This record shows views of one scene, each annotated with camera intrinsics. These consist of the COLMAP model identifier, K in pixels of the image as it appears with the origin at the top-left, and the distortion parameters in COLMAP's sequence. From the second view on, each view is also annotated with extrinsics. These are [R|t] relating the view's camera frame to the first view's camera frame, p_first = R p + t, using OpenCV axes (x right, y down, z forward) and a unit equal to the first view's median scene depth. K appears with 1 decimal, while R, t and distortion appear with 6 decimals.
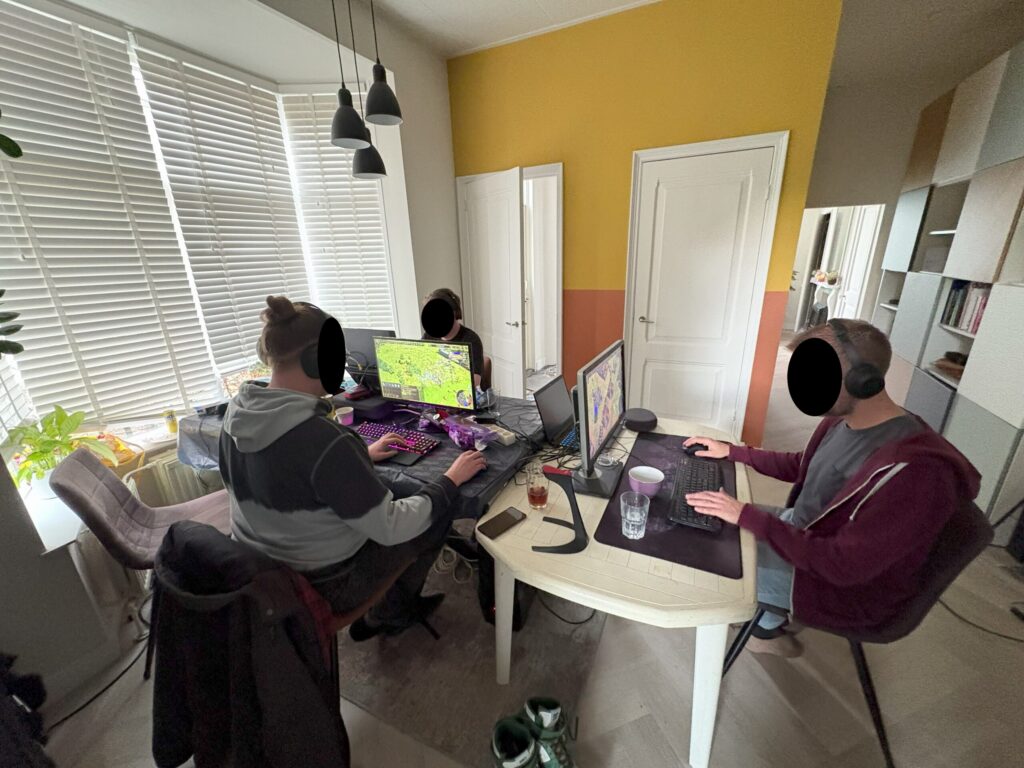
lens RADIAL K [[406.1, 0, 512.7], [0, 406.1, 382.8], [0, 0, 1]] dist [0.000534, 0.000248]
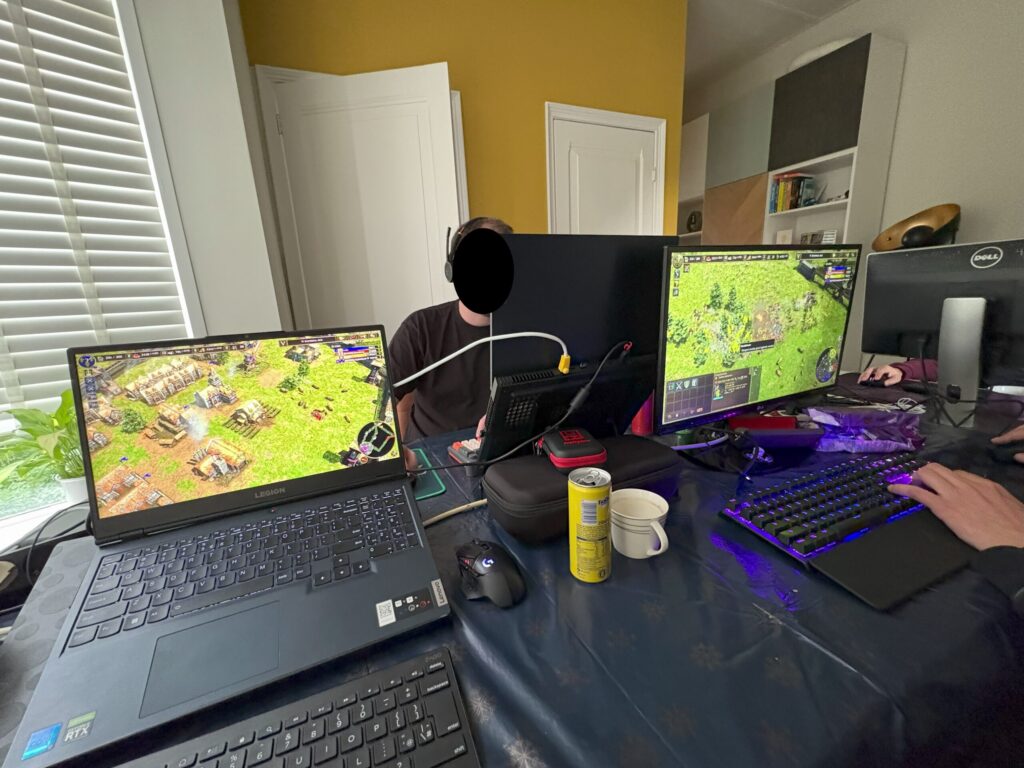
lens RADIAL K [[406.1, 0, 518.2], [0, 406.1, 390.3], [0, 0, 1]] dist [0.000534, 0.000248]
pose [[0.658750, -0.173982, 0.731969, -0.458551], [0.258263, 0.966071, -0.002804, -0.016439], [-0.706646, 0.190887, 0.681332, 0.611813]]
